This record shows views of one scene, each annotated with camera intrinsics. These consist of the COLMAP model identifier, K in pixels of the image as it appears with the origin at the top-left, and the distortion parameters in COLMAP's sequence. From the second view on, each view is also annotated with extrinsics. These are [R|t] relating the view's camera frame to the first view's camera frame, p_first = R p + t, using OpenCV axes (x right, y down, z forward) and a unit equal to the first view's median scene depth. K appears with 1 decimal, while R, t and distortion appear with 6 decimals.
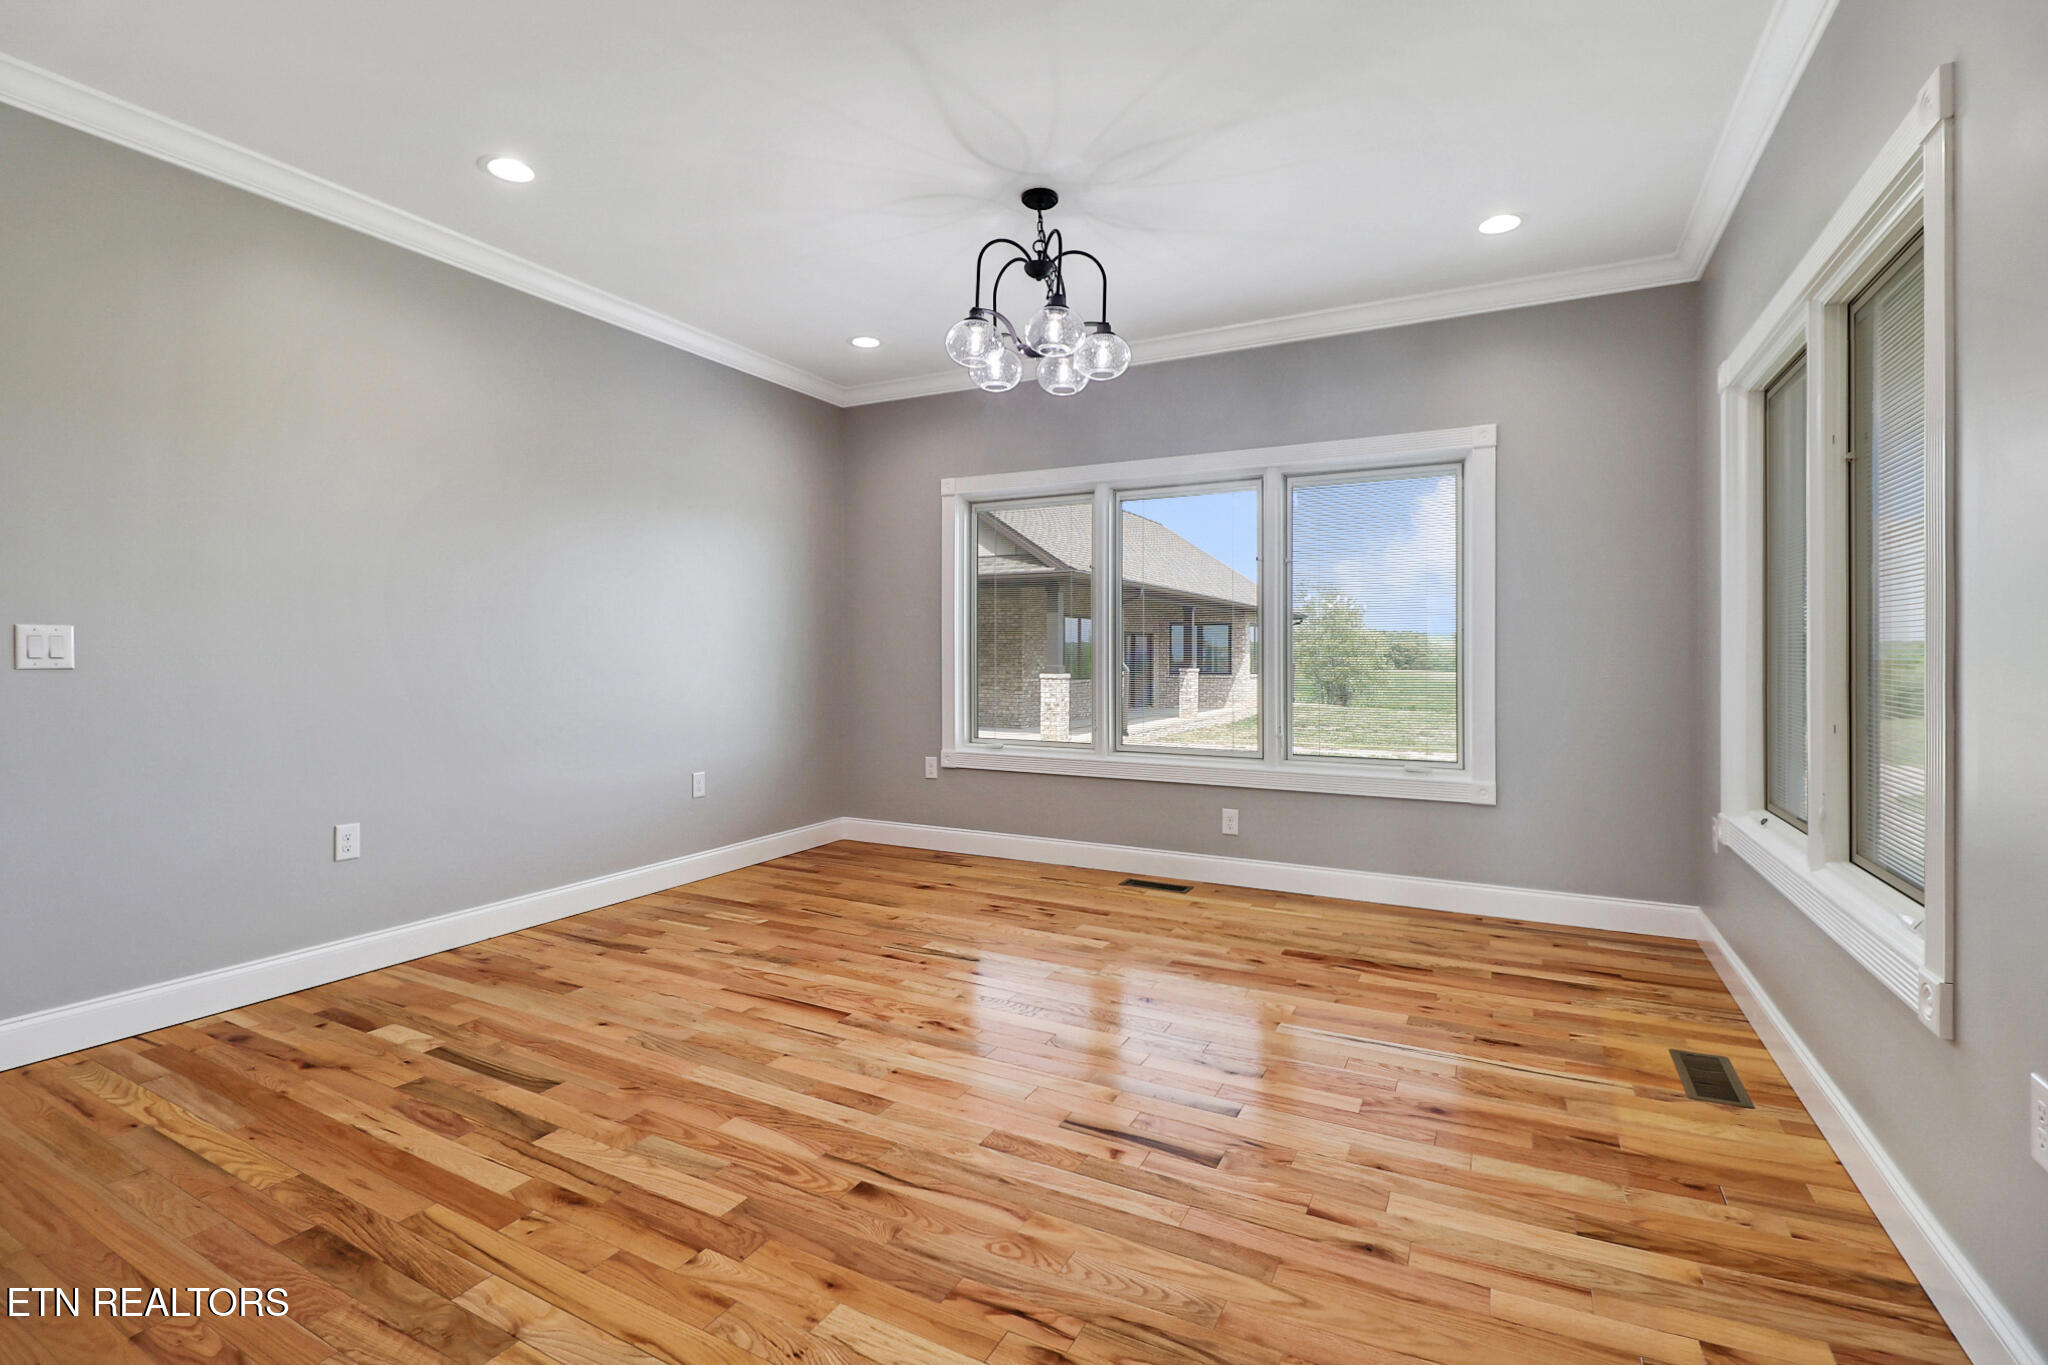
lens RADIAL K [[951.1, 0, 1029.5], [0, 951.1, 667.1], [0, 0, 1]] dist [-0.005314, -0.008103]
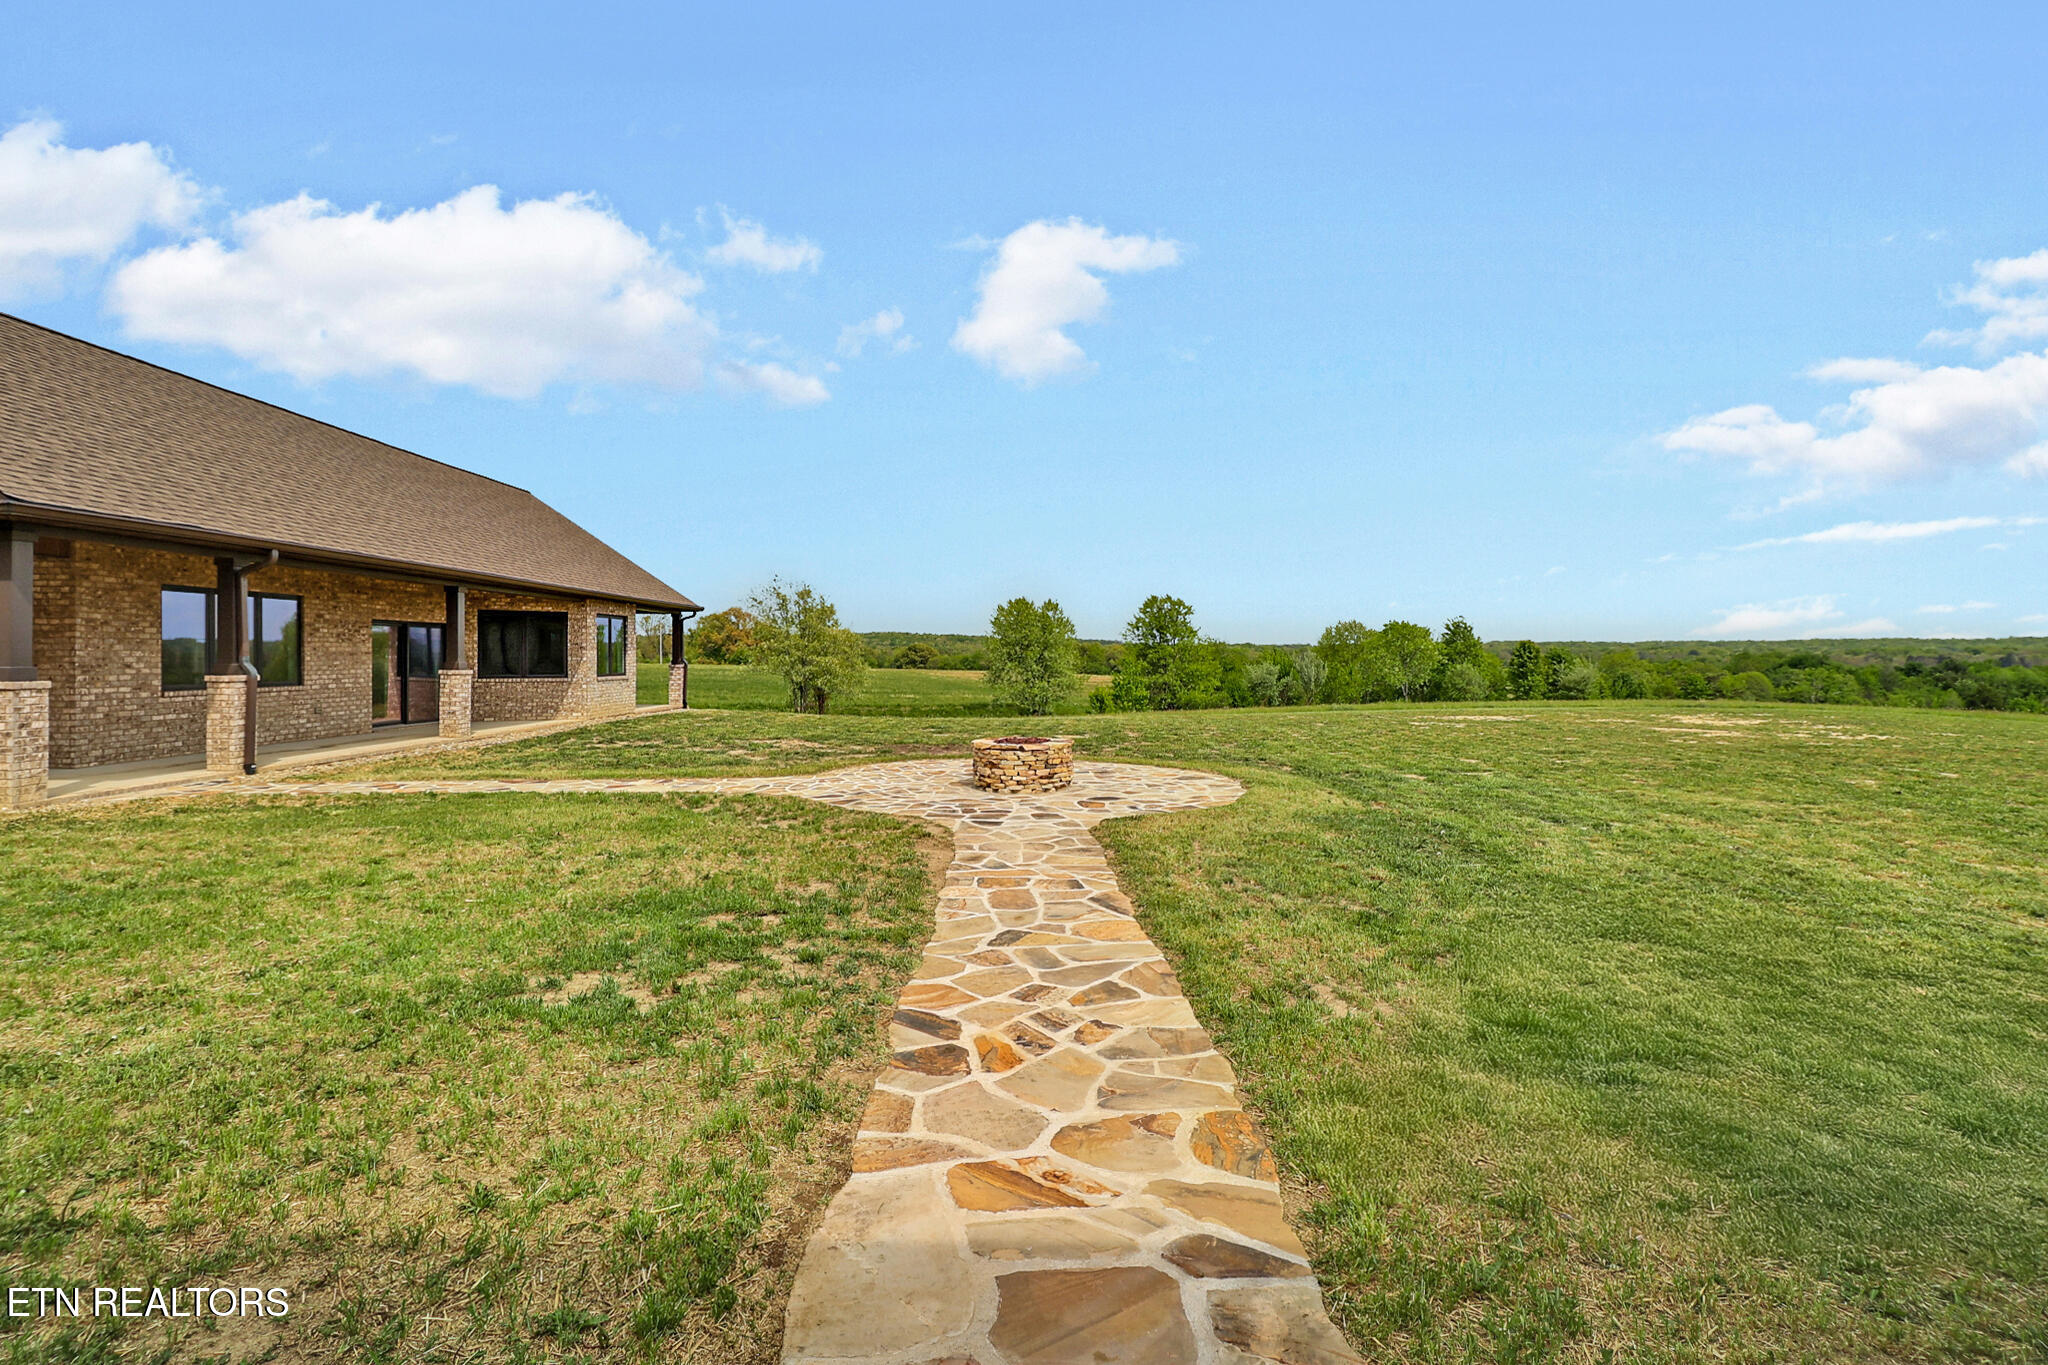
lens RADIAL K [[951.1, 0, 1029.8], [0, 951.1, 665.3], [0, 0, 1]] dist [-0.005314, -0.008103]
pose [[0.884691, -0.016173, 0.465898, 0.217923], [0.018047, 0.999837, 0.000440, 0.005857], [-0.465829, 0.008019, 0.884838, 0.140804]]
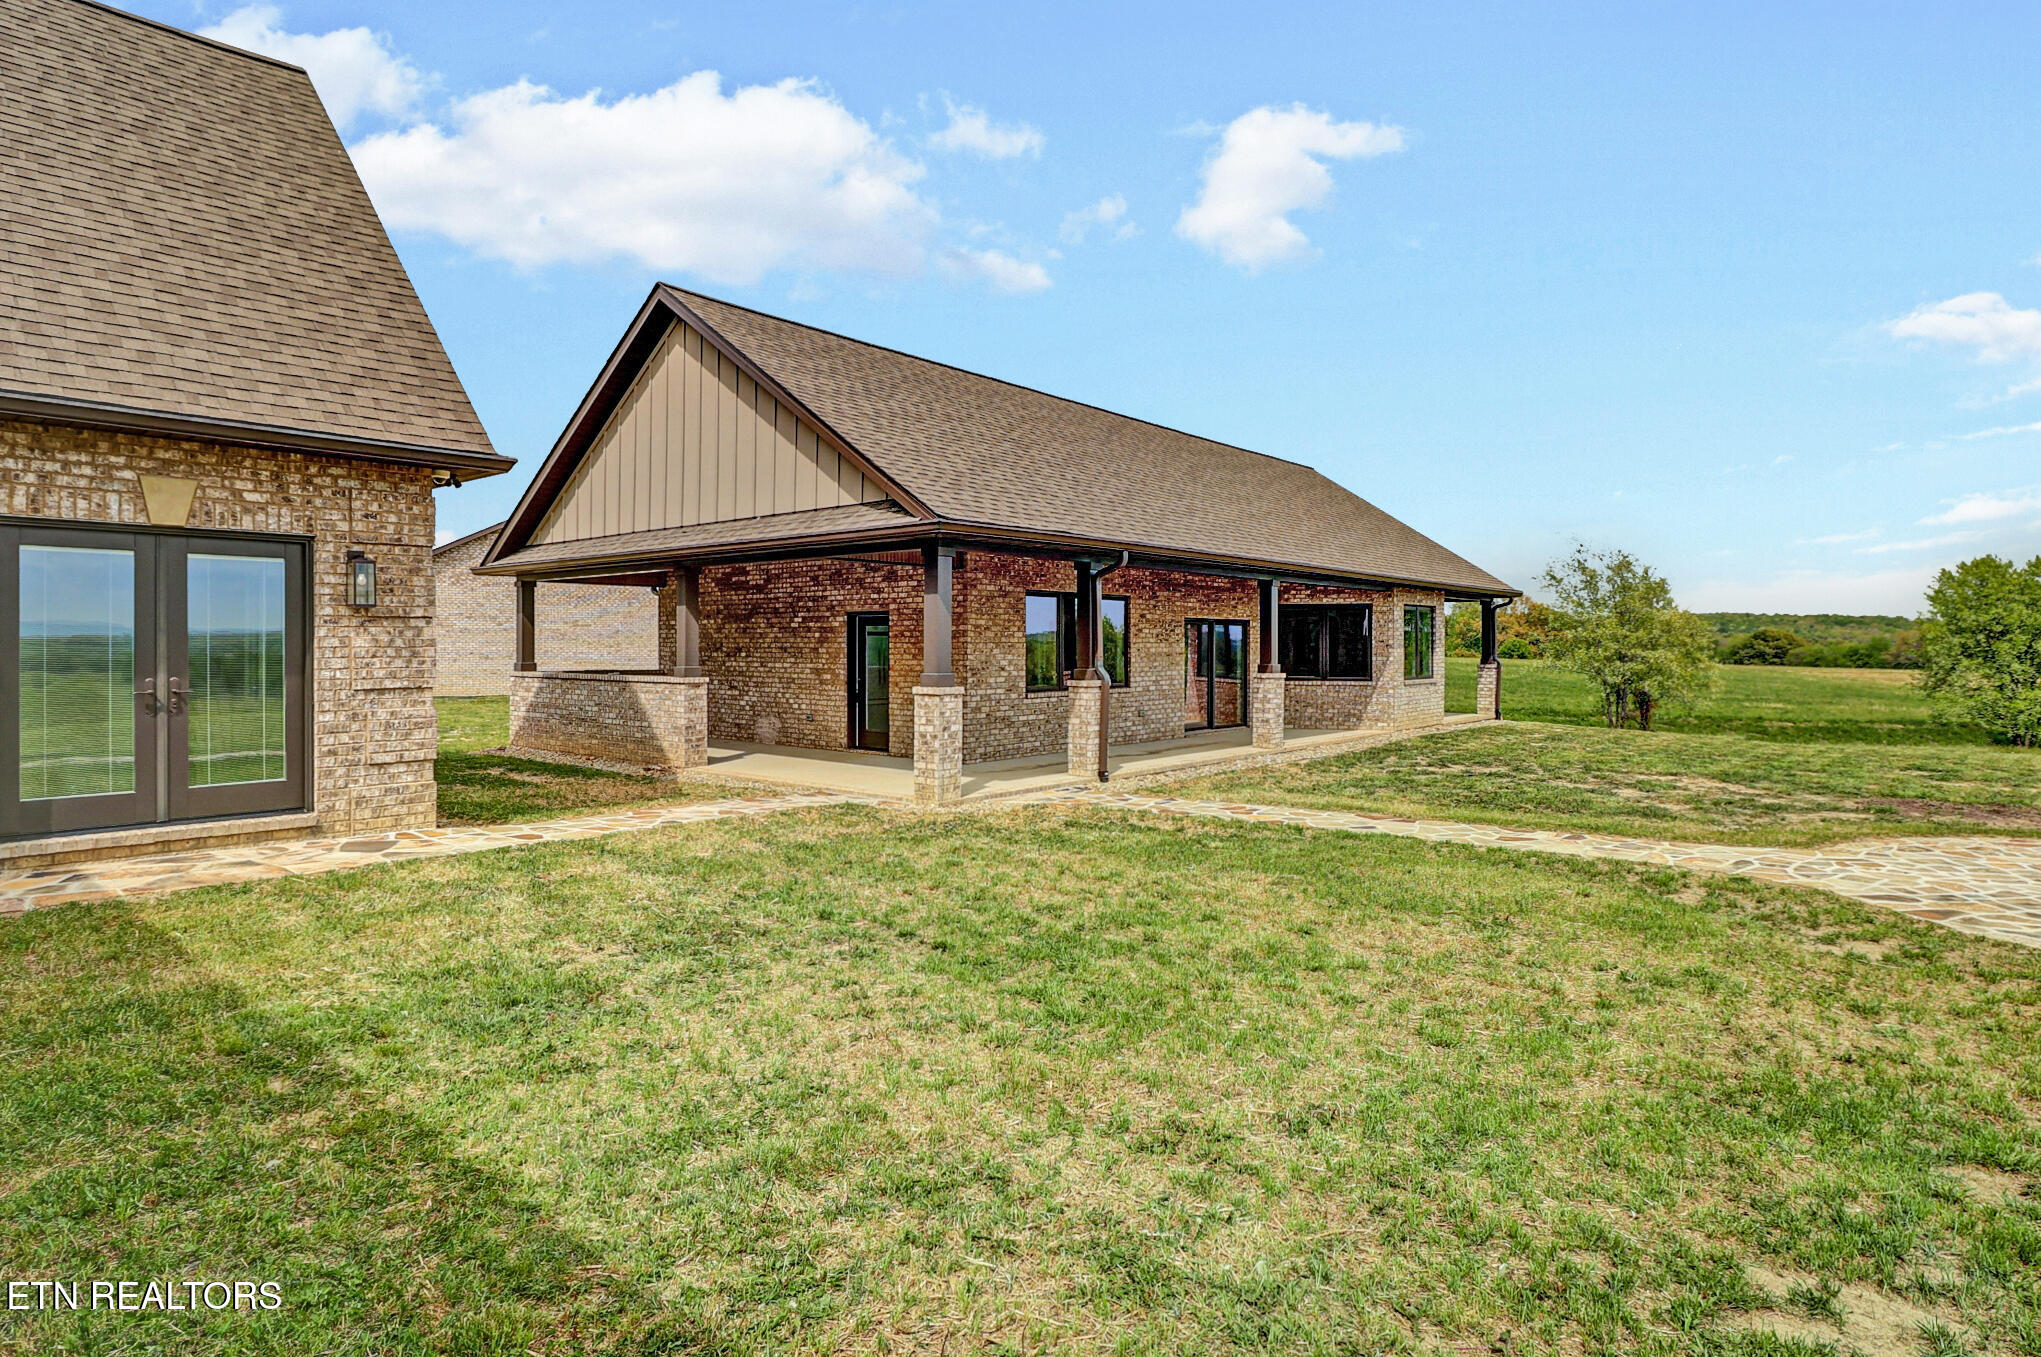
lens RADIAL K [[1121.0, 0, 1021.8], [0, 1121.0, 662.6], [0, 0, 1]] dist [-0.008241, -0.001788]
pose [[0.975961, -0.010467, -0.217696, 0.168888], [0.009570, 0.999941, -0.005175, -0.003199], [0.217737, 0.002967, 0.976003, 0.201499]]
